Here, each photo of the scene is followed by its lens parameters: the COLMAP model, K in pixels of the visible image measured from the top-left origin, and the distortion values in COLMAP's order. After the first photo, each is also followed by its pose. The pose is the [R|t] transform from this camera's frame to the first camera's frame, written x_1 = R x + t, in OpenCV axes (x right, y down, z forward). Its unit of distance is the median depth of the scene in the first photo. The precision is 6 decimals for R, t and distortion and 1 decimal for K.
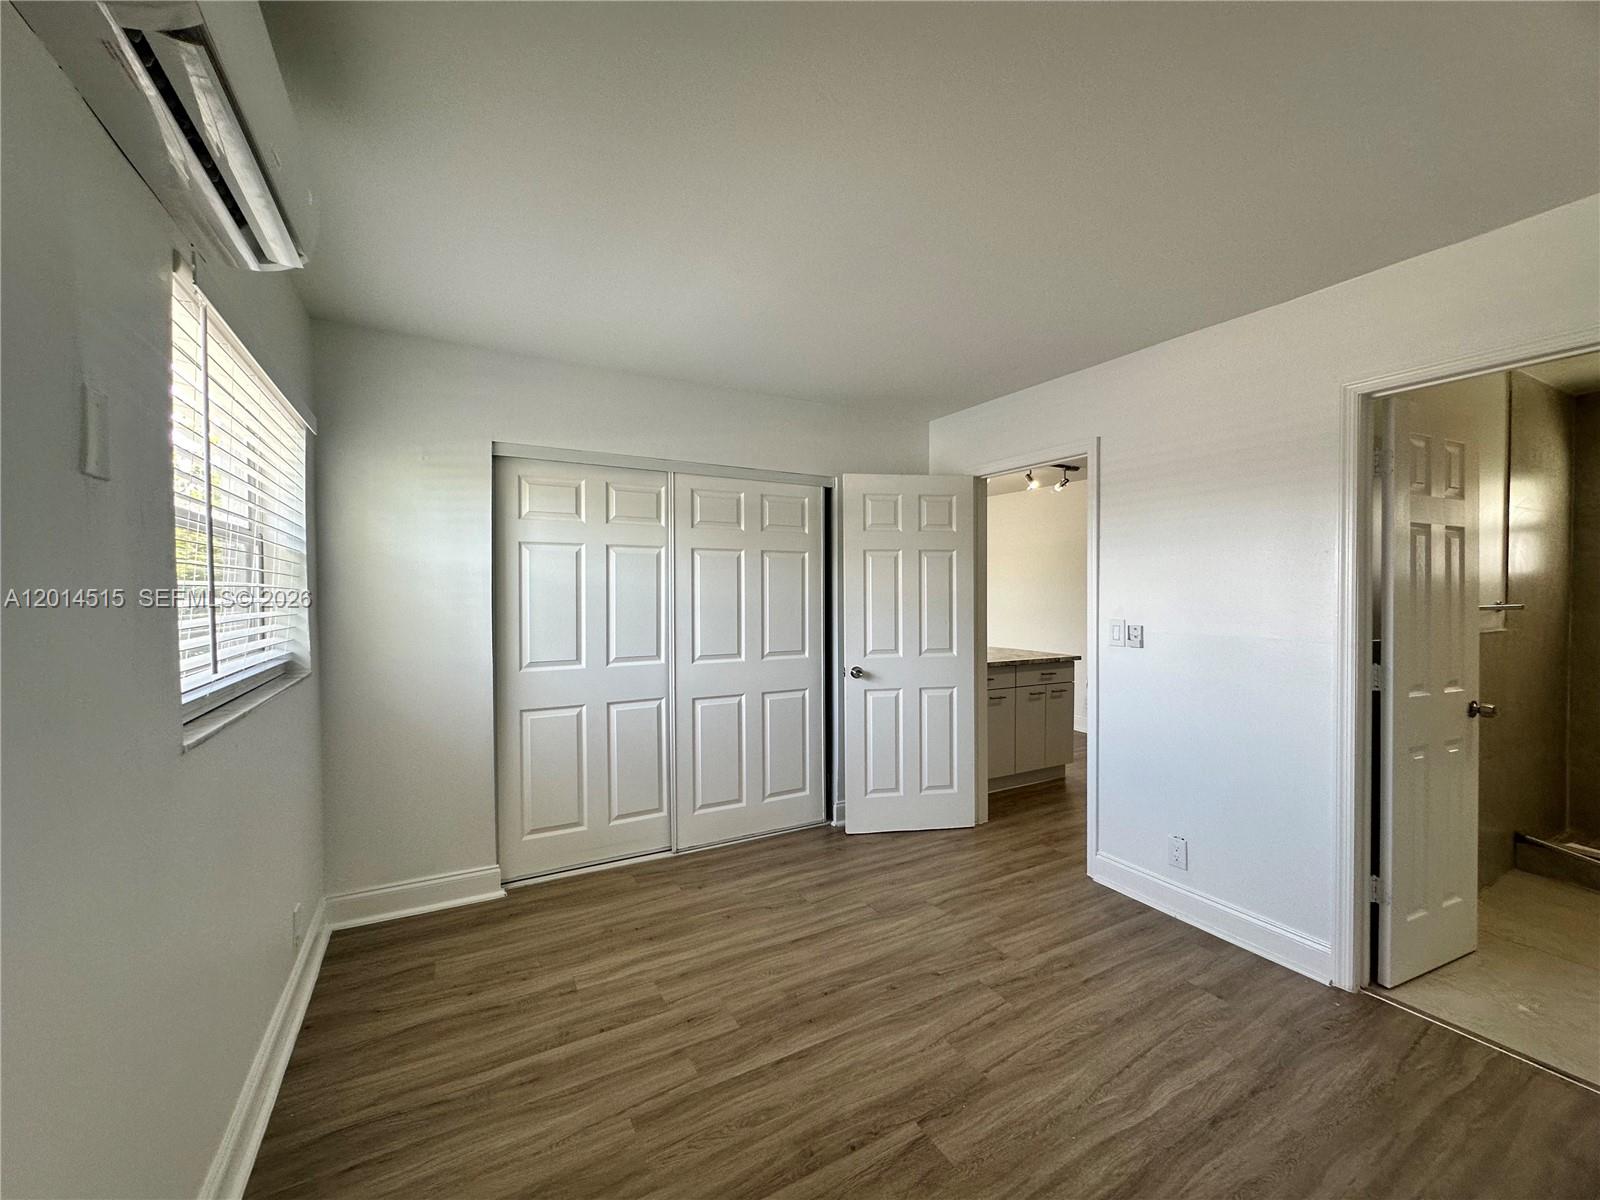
lens RADIAL K [[638.7, 0, 799.7], [0, 638.7, 598.8], [0, 0, 1]] dist [-0.001922, 0.000292]
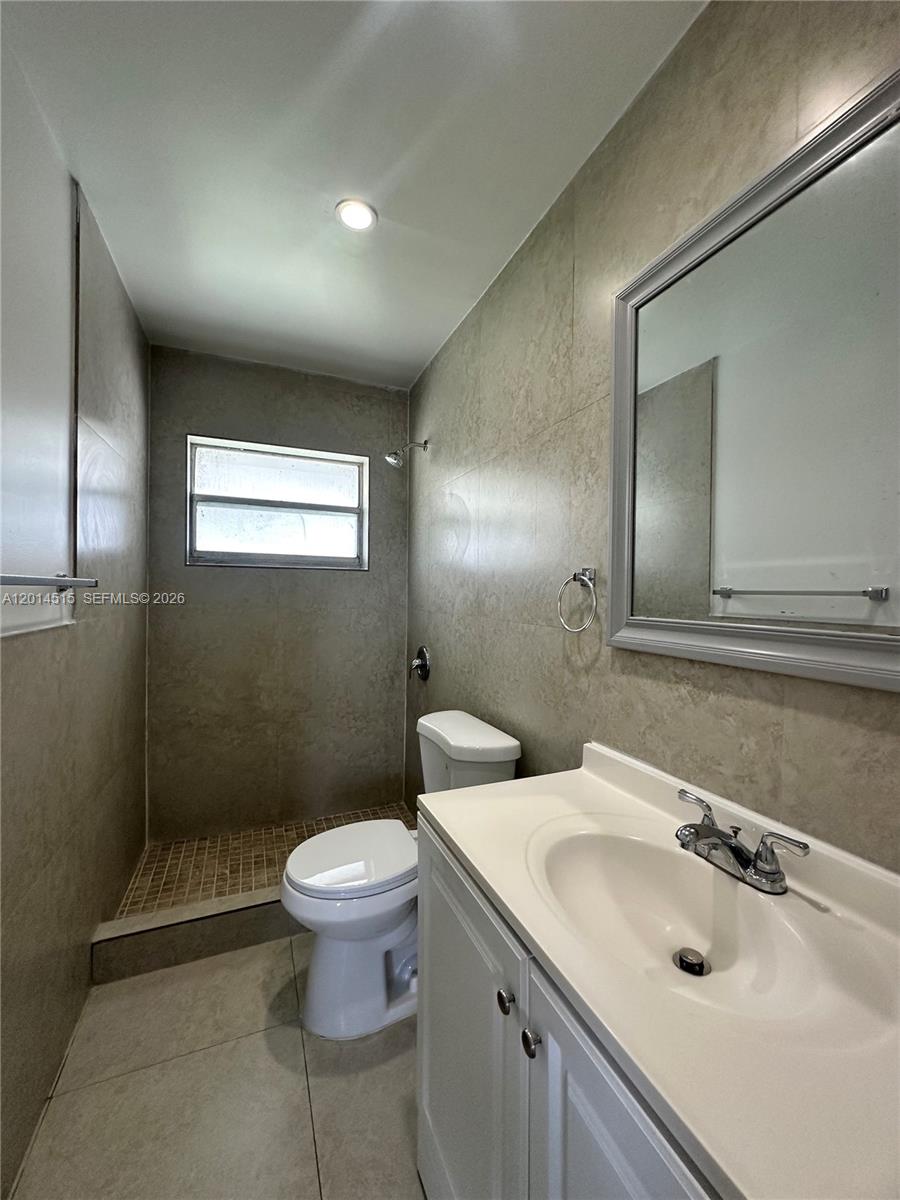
lens RADIAL K [[479.0, 0, 452.2], [0, 479.0, 600.1], [0, 0, 1]] dist [-0.001922, 0.000292]
pose [[0.104299, -0.014877, 0.994435, 0.744875], [-0.002885, 0.999879, 0.015261, 0.020801], [-0.994542, -0.004461, 0.104244, 0.640106]]
